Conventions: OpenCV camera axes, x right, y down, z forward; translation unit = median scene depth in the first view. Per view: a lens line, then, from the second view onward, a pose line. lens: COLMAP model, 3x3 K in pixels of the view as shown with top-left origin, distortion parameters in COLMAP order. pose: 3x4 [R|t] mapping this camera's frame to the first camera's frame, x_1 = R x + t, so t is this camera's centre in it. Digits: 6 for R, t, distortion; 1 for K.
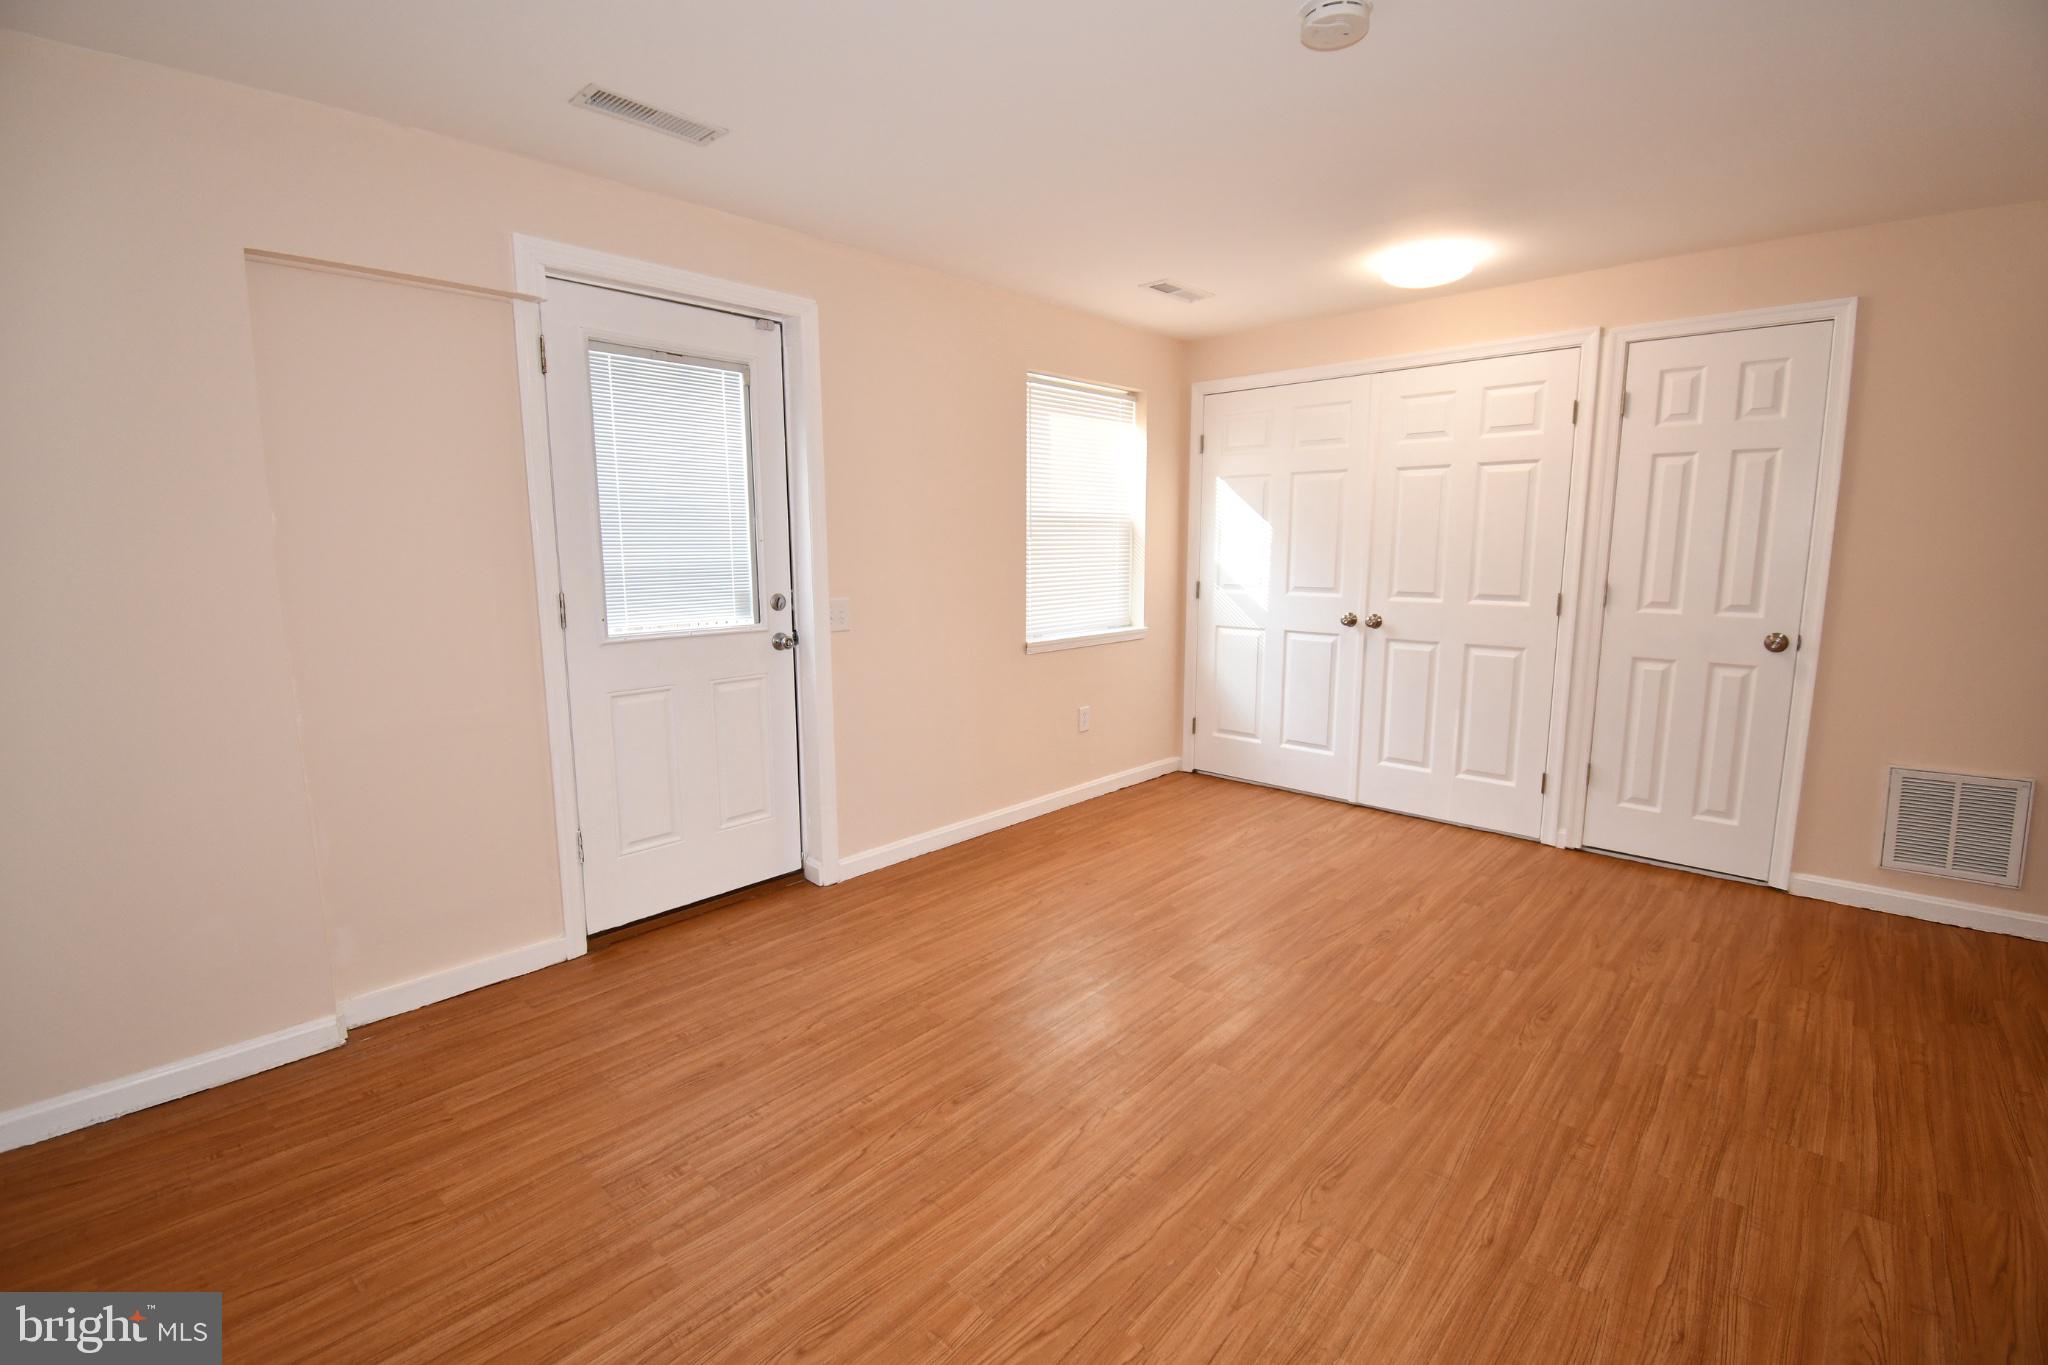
lens RADIAL K [[900.1, 0, 1023.9], [0, 900.1, 672.1], [0, 0, 1]] dist [0.028397, -0.032287]
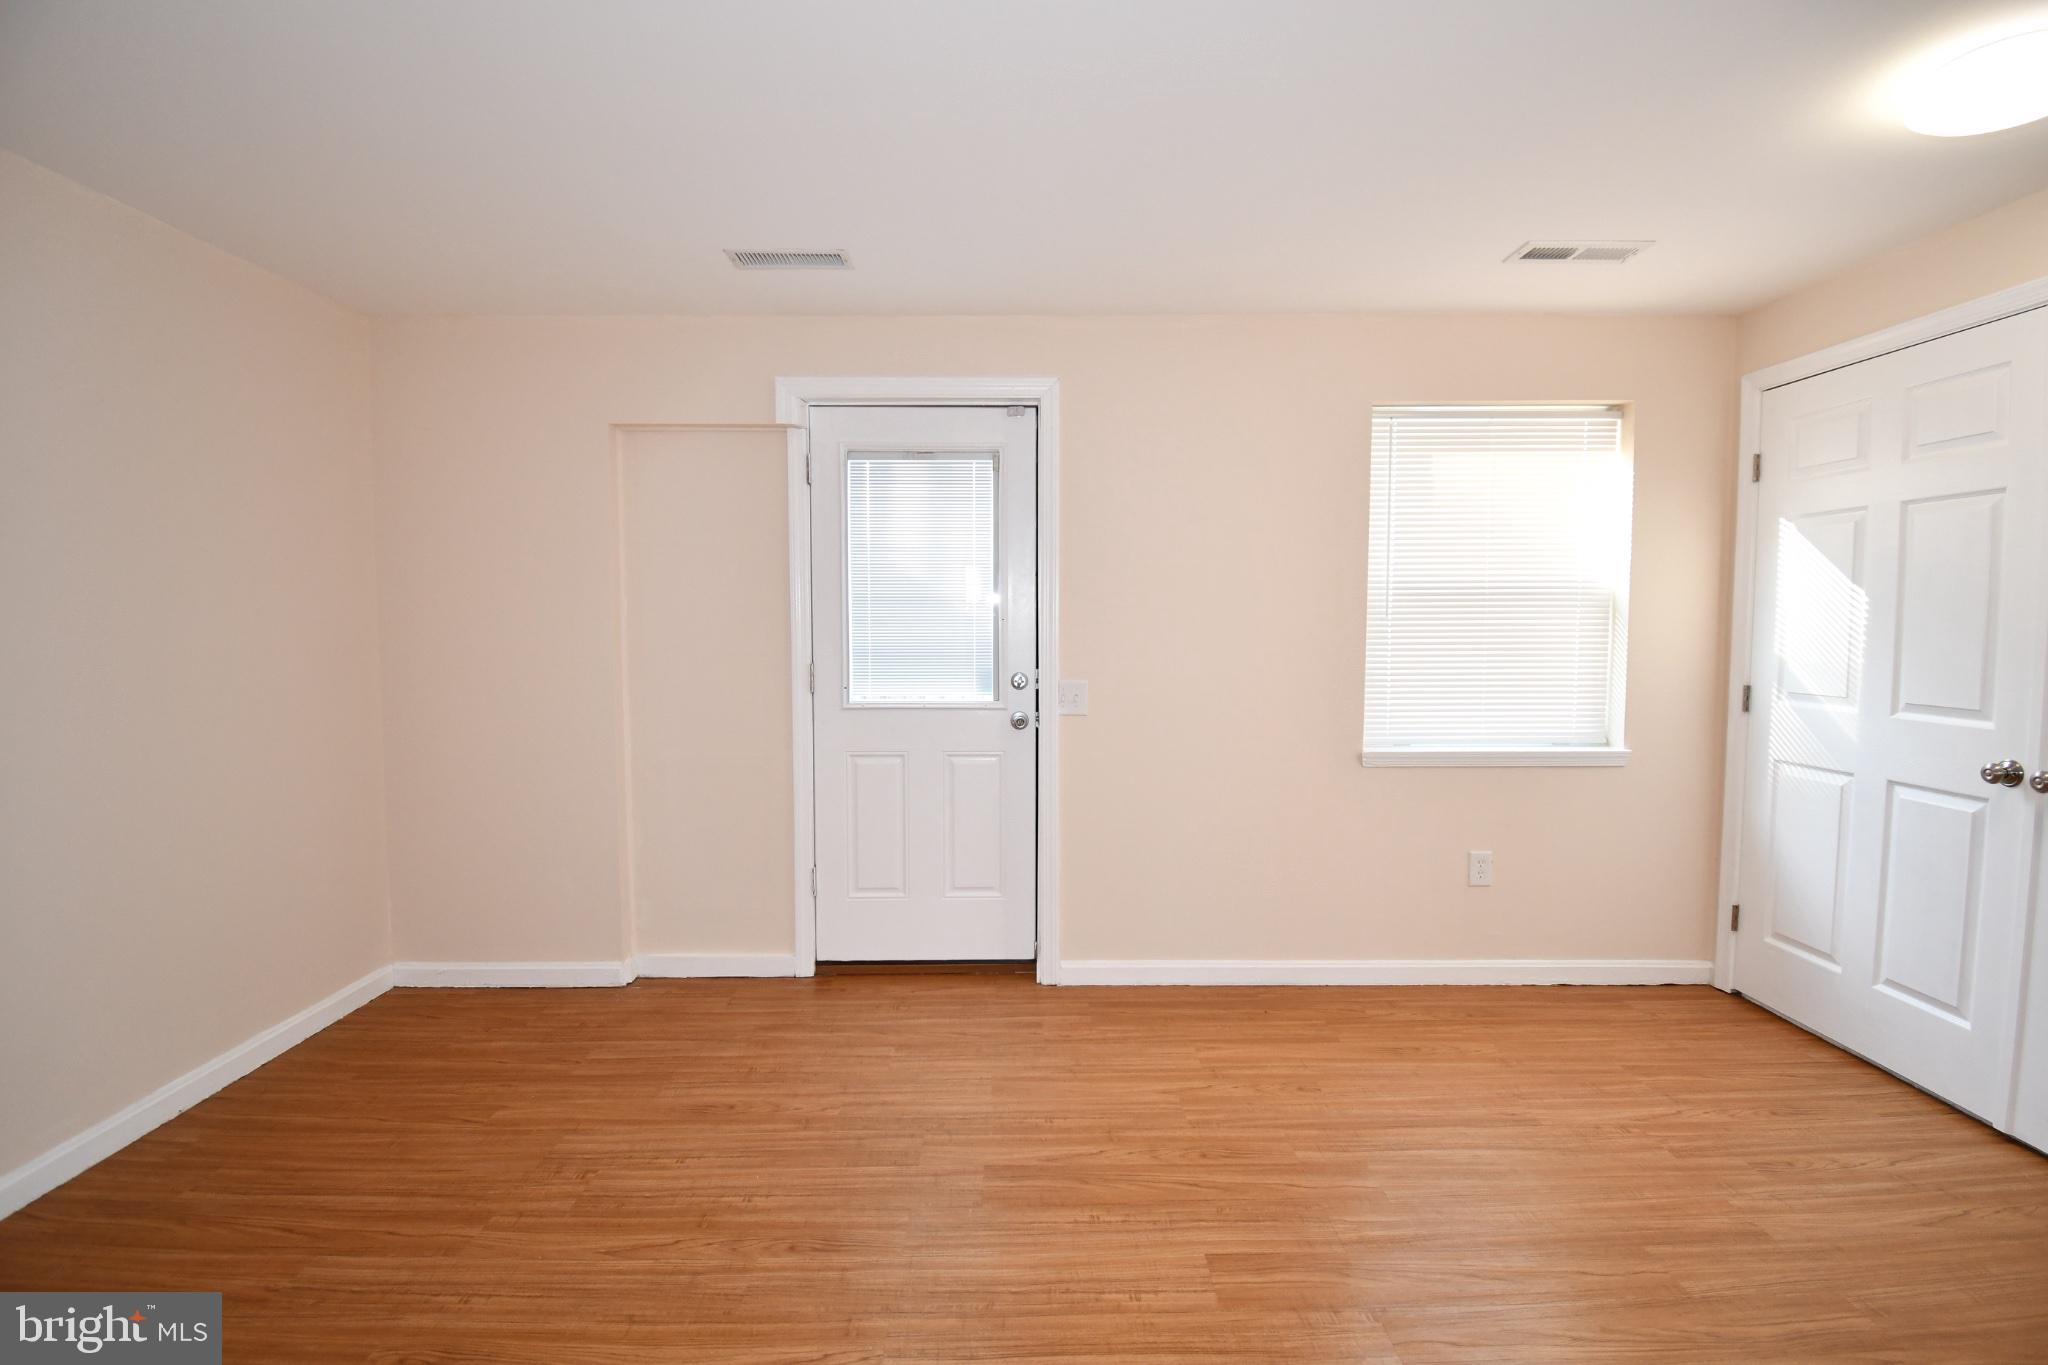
lens RADIAL K [[900.1, 0, 1023.9], [0, 900.1, 672.1], [0, 0, 1]] dist [0.028397, -0.032287]
pose [[0.687285, 0.043080, -0.725109, 0.454761], [-0.105837, 0.993526, -0.041290, -0.047023], [0.718636, 0.105122, 0.687395, 0.321534]]
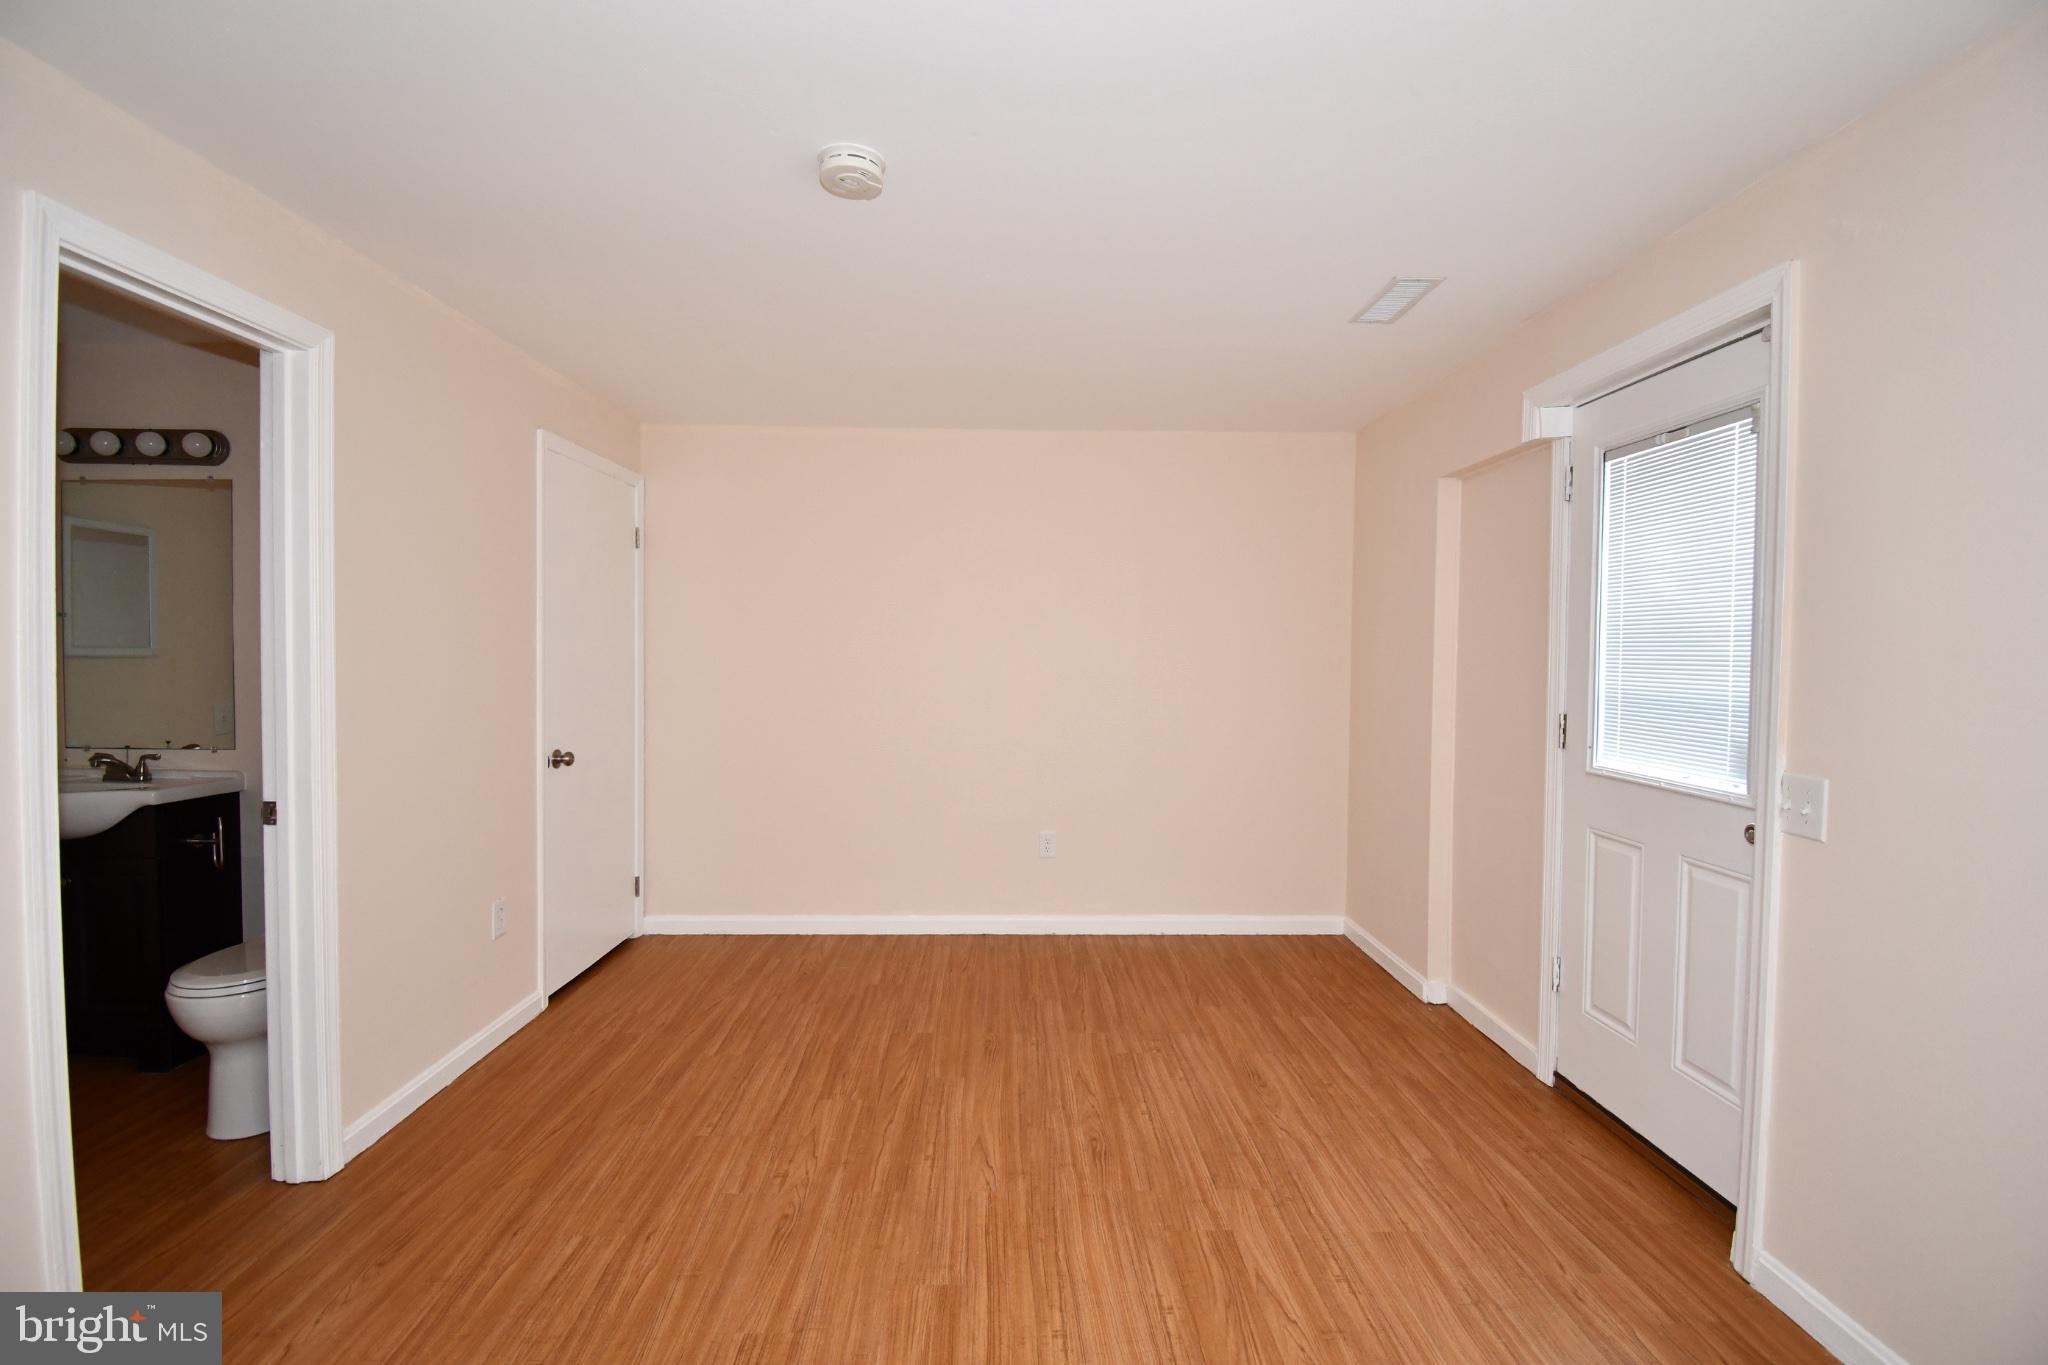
lens RADIAL K [[900.1, 0, 1023.9], [0, 900.1, 672.1], [0, 0, 1]] dist [0.028397, -0.032287]
pose [[-0.717399, 0.015983, -0.696479, 0.512479], [-0.105810, 0.985639, 0.131606, -0.168219], [0.688580, 0.168108, -0.705406, 1.076677]]
